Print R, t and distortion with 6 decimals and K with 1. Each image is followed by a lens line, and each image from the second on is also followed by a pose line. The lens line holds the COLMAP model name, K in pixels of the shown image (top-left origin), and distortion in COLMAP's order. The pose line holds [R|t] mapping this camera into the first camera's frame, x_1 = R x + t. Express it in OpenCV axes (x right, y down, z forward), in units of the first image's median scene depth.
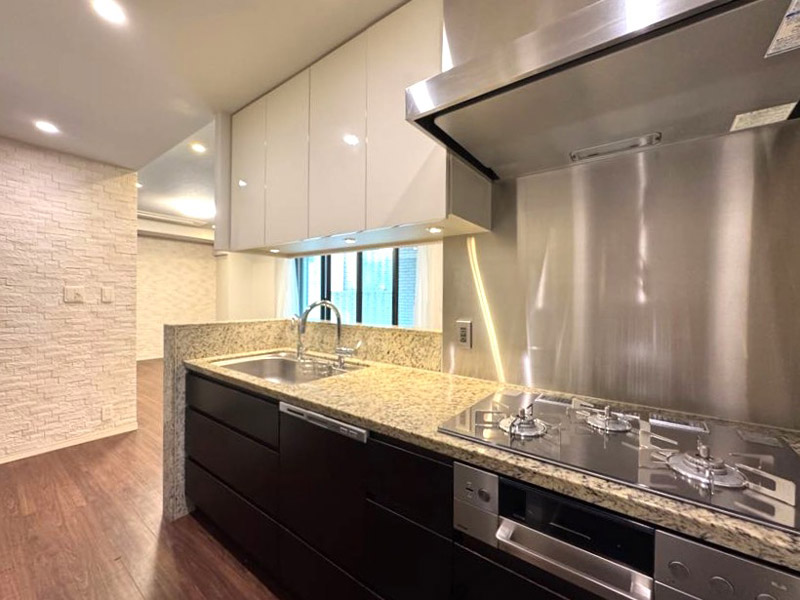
lens RADIAL K [[326.5, 0, 403.5], [0, 326.5, 297.5], [0, 0, 1]] dist [-0.006544, -0.000147]
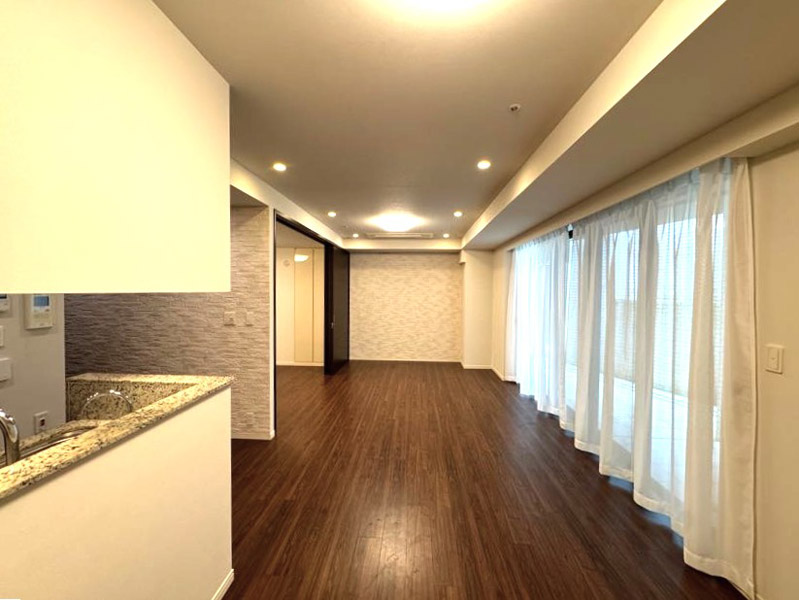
lens RADIAL K [[325.9, 0, 397.8], [0, 325.9, 298.6], [0, 0, 1]] dist [-0.003075, -0.000130]
pose [[0.544118, 0.016263, -0.838851, 0.559068], [-0.006300, 0.999863, 0.015298, -0.158849], [0.838985, -0.003039, 0.544146, 1.256636]]
